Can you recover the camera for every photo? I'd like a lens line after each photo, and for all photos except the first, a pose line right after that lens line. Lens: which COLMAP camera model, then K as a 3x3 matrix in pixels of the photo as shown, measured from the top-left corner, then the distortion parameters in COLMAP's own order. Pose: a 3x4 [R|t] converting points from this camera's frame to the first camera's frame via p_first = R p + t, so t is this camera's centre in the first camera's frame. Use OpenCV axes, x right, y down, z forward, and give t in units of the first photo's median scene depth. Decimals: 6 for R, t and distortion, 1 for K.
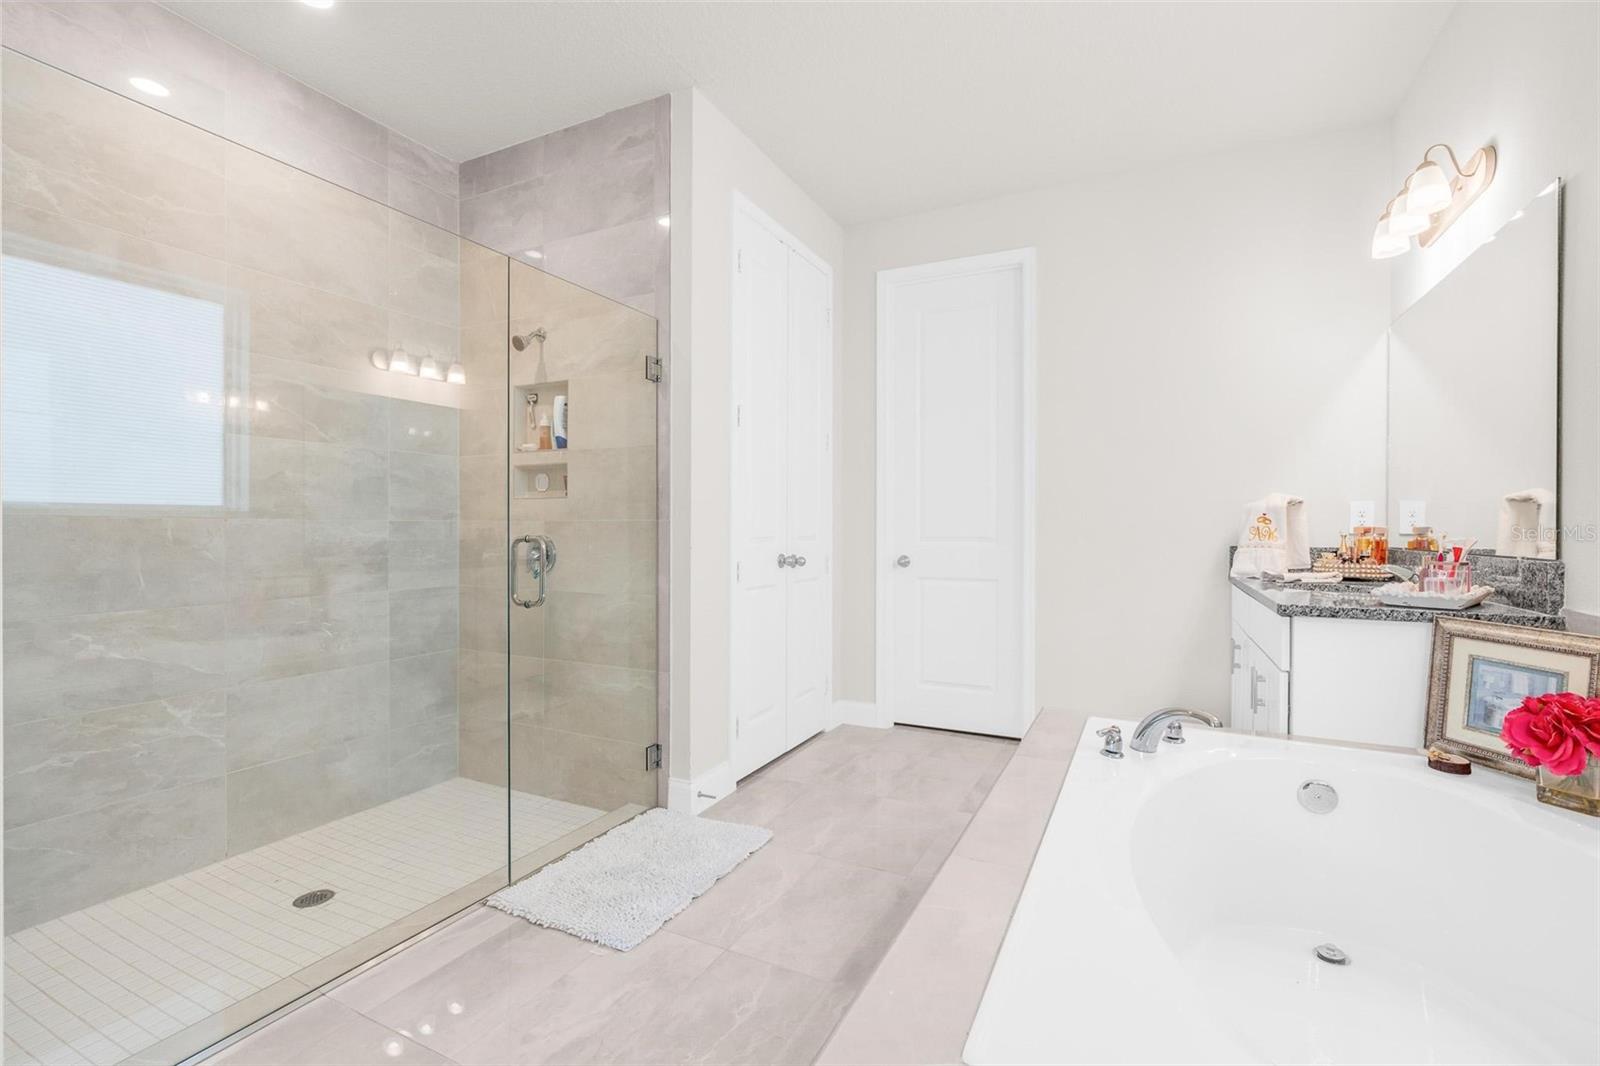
lens RADIAL K [[717.6, 0, 795.8], [0, 717.6, 531.4], [0, 0, 1]] dist [-0.004741, 0.000968]
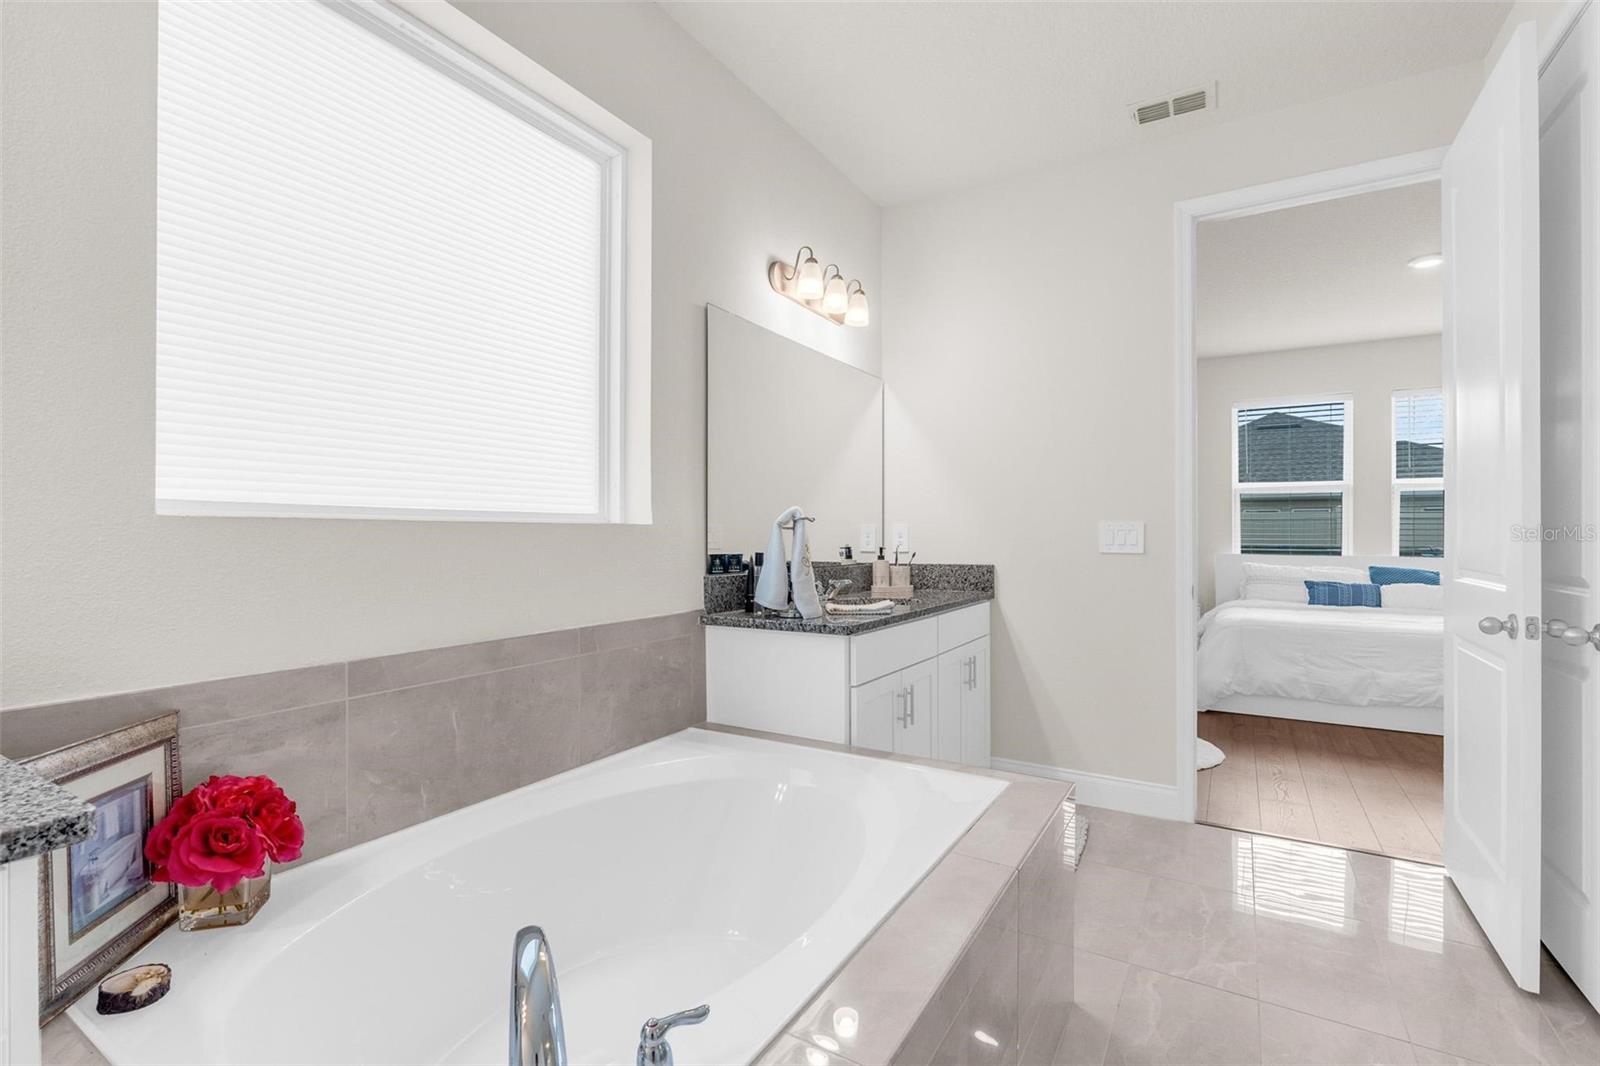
lens RADIAL K [[717.6, 0, 795.8], [0, 717.6, 531.4], [0, 0, 1]] dist [-0.004741, 0.000968]
pose [[-0.996927, -0.003302, 0.078267, 0.205449], [-0.003143, 0.999993, 0.002156, -0.030330], [-0.078273, 0.001903, -0.996930, 0.937846]]
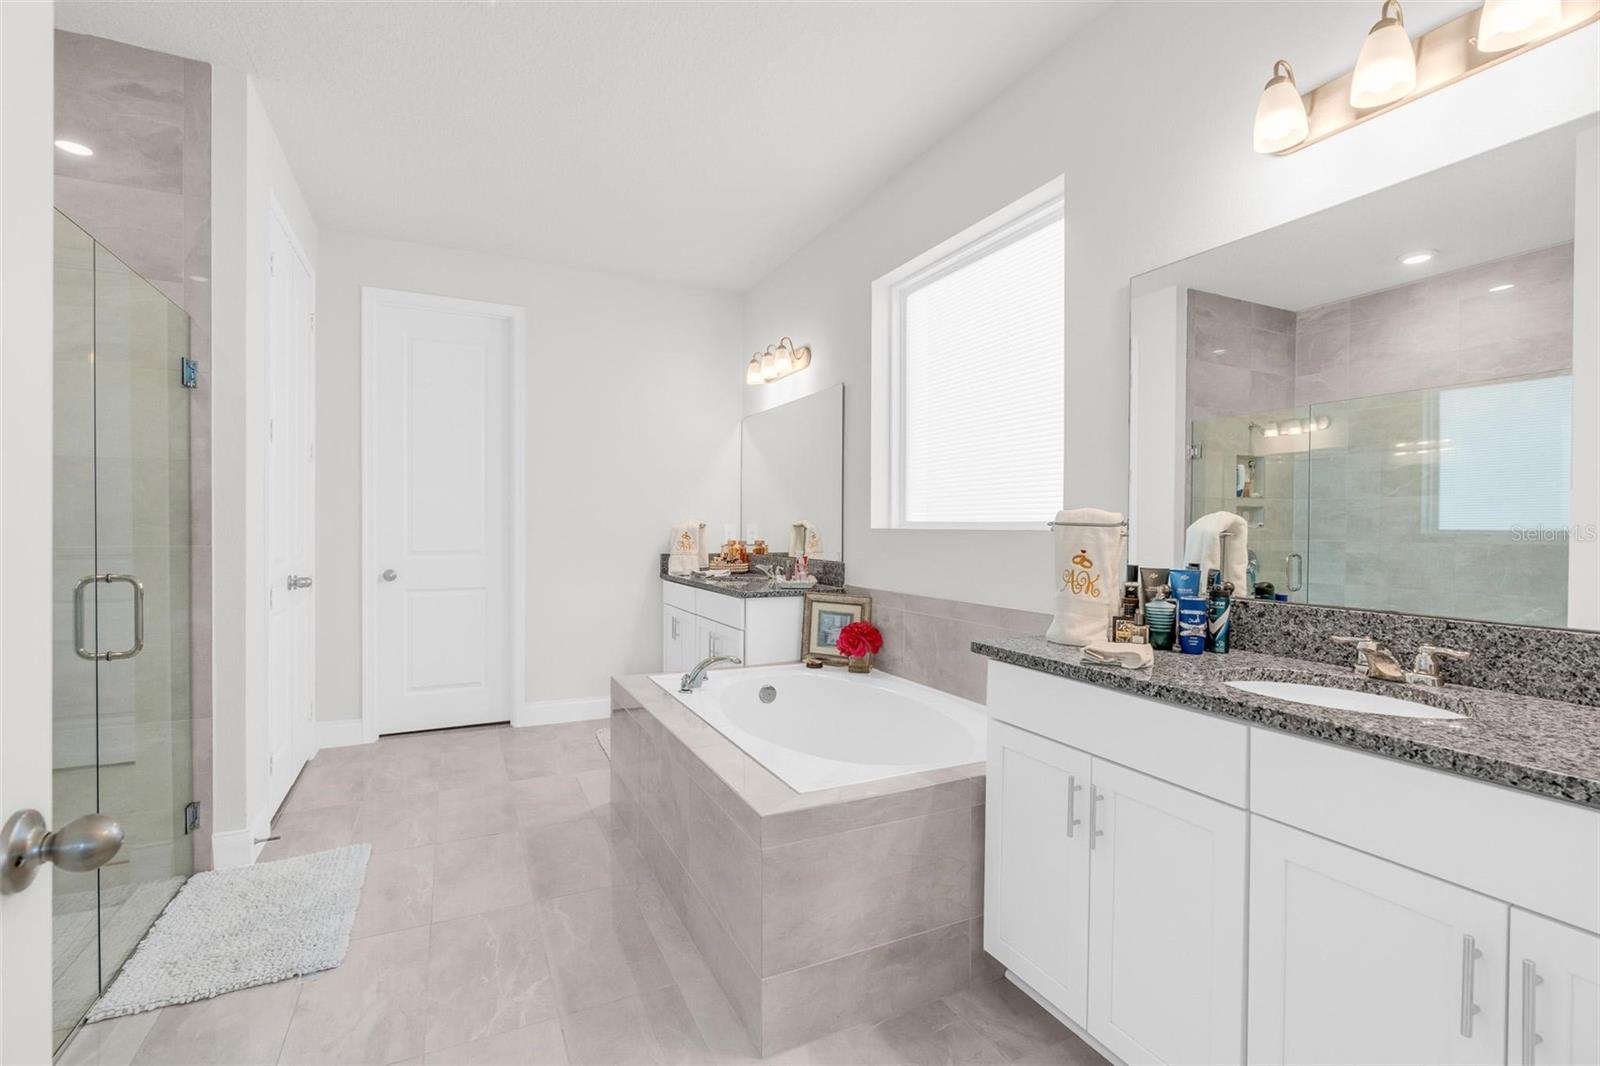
lens RADIAL K [[717.6, 0, 795.8], [0, 717.6, 531.4], [0, 0, 1]] dist [-0.004741, 0.000968]
pose [[0.604208, -0.005638, 0.796807, -0.452434], [-0.000111, 0.999974, 0.007160, -0.041163], [-0.796827, -0.004414, 0.604192, -0.114612]]
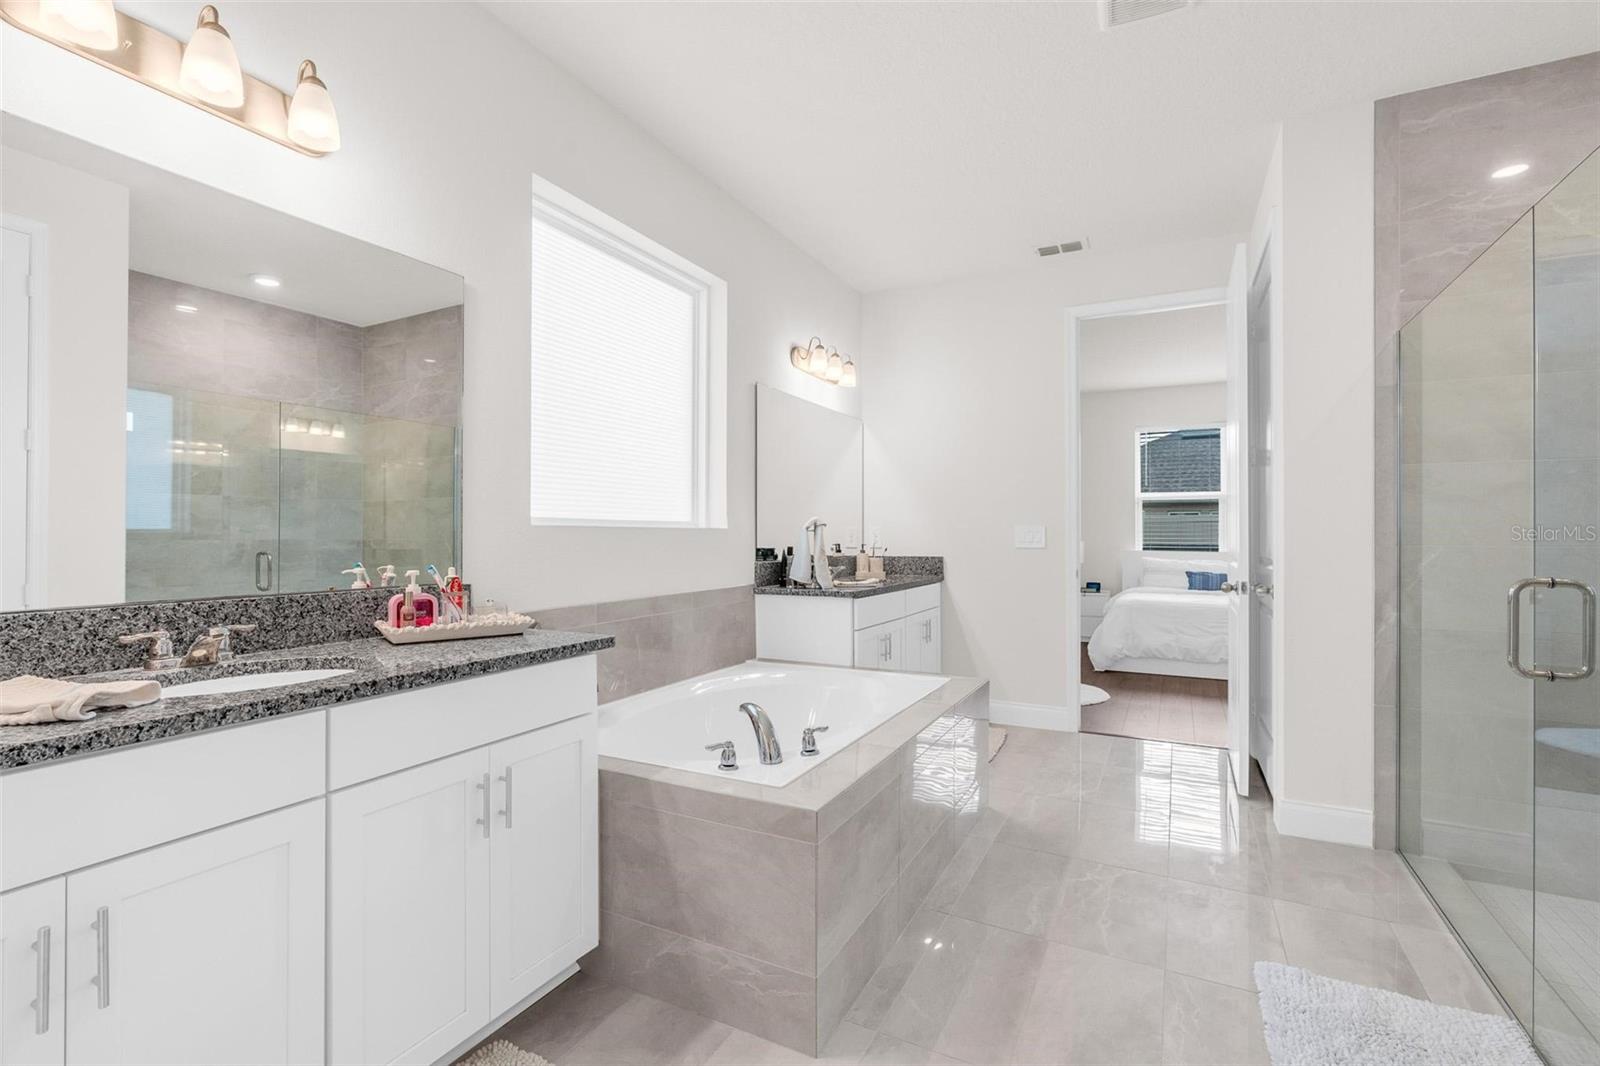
lens RADIAL K [[717.6, 0, 795.8], [0, 717.6, 531.4], [0, 0, 1]] dist [-0.004741, 0.000968]
pose [[-0.999907, -0.003374, 0.013216, 0.291846], [-0.003355, 0.999993, 0.001507, -0.032927], [-0.013221, 0.001462, -0.999912, 1.399909]]
